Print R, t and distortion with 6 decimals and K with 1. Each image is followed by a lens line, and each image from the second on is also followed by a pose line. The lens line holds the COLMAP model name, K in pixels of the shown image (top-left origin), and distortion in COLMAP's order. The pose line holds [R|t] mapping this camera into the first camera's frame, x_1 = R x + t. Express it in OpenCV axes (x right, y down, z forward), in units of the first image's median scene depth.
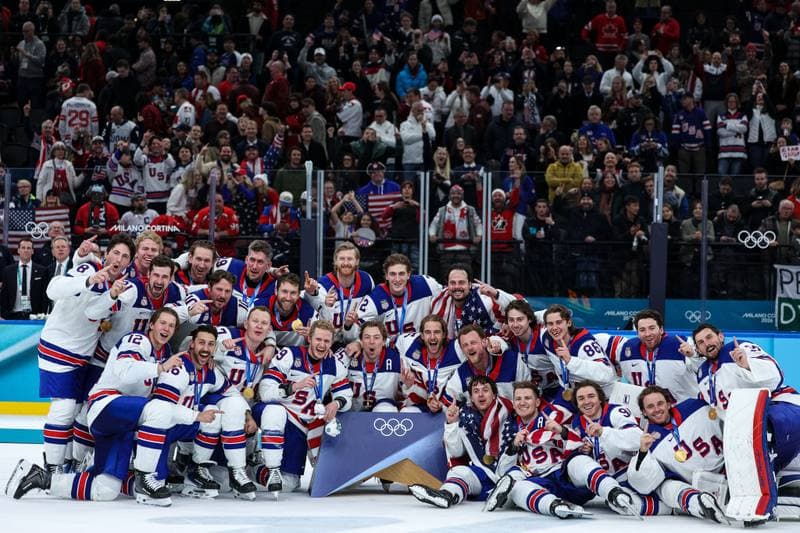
lens RADIAL K [[4569.8, 0, 400.0], [0, 4569.8, 266.5], [0, 0, 1]] dist [0.247319, -6.762513]
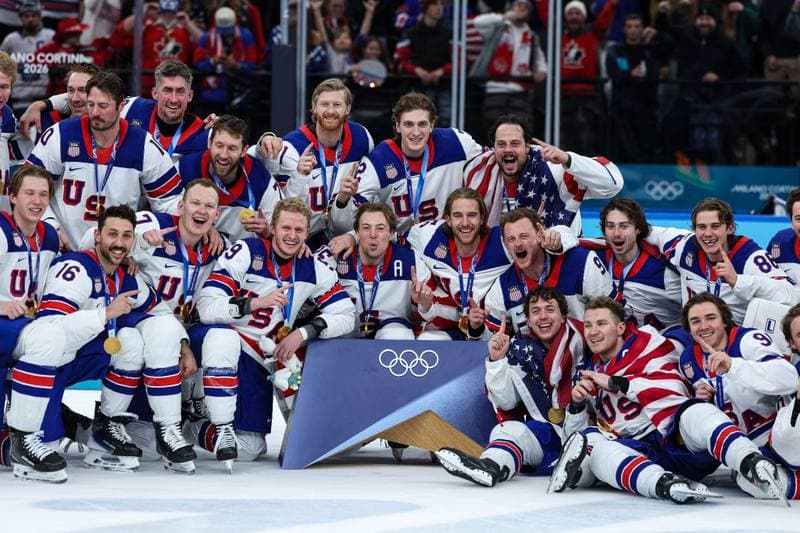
lens RADIAL K [[4569.8, 0, 400.0], [0, 4569.8, 266.5], [0, 0, 1]] dist [0.247319, -6.762513]
pose [[0.999135, 0.002654, -0.041493, 0.024574], [-0.001854, 0.999812, 0.019312, 0.008741], [0.041537, -0.019219, 0.998952, 0.346544]]
